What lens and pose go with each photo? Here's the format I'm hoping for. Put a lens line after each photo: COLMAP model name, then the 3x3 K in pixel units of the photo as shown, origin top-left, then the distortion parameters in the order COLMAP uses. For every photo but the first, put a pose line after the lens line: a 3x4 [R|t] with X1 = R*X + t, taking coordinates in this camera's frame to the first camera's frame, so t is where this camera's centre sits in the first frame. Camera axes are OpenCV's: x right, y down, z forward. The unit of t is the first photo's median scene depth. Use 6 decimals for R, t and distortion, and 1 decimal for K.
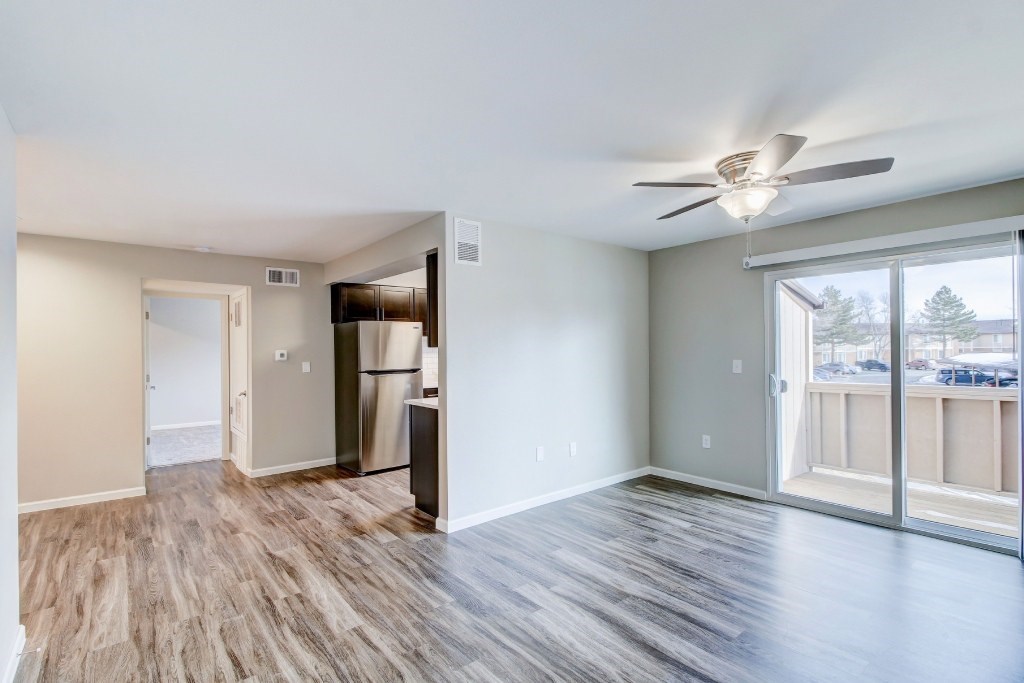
lens RADIAL K [[481.9, 0, 507.6], [0, 481.9, 341.4], [0, 0, 1]] dist [0.008223, -0.003779]
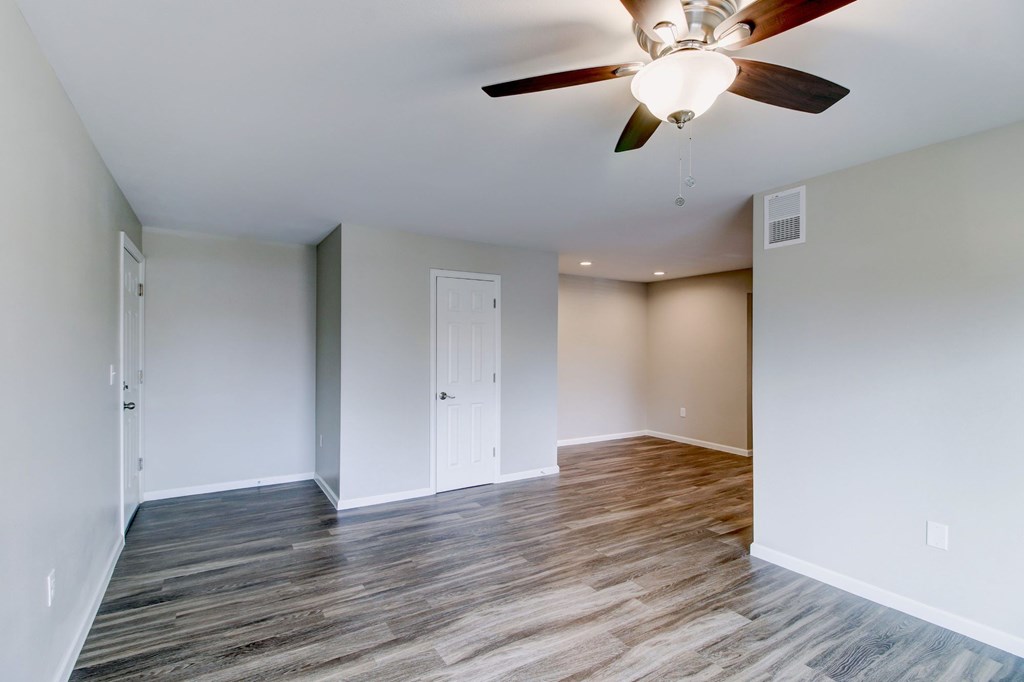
lens RADIAL K [[481.9, 0, 513.4], [0, 481.9, 341.5], [0, 0, 1]] dist [0.008223, -0.003779]
pose [[-0.120648, -0.002184, -0.992693, 1.036435], [0.009775, 0.999946, -0.003388, -0.000115], [0.992647, -0.010112, -0.120620, 0.848104]]
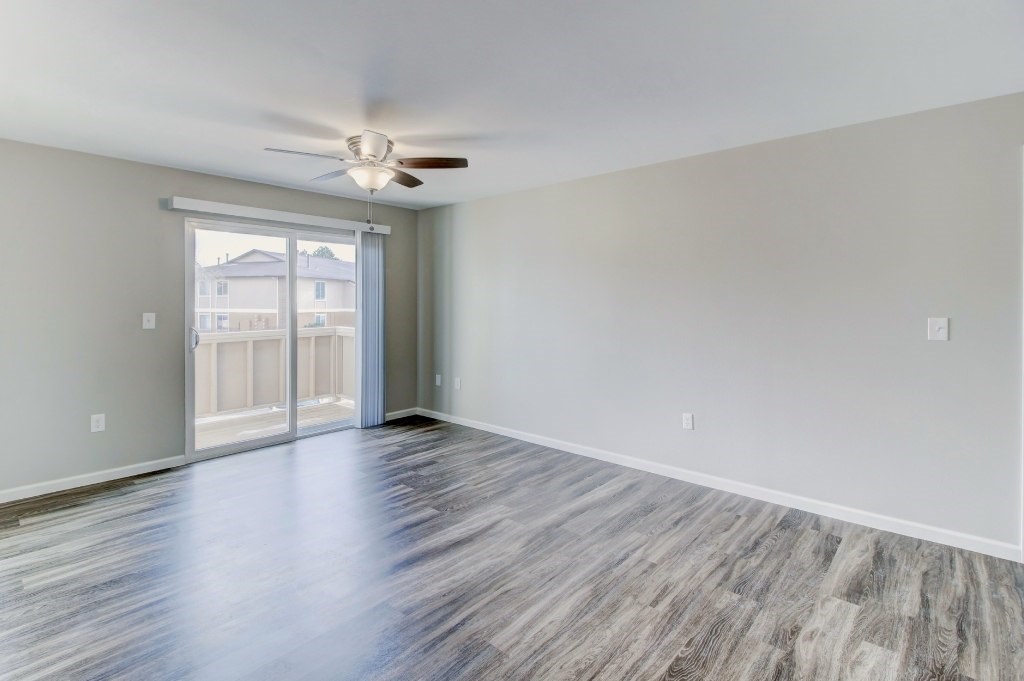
lens RADIAL K [[481.9, 0, 491.9], [0, 481.9, 303.0], [0, 0, 1]] dist [0.008223, -0.003779]
pose [[-0.136436, 0.009538, 0.990603, -0.708826], [-0.014575, 0.999826, -0.011635, 0.034231], [-0.990542, -0.016026, -0.136273, 0.837110]]
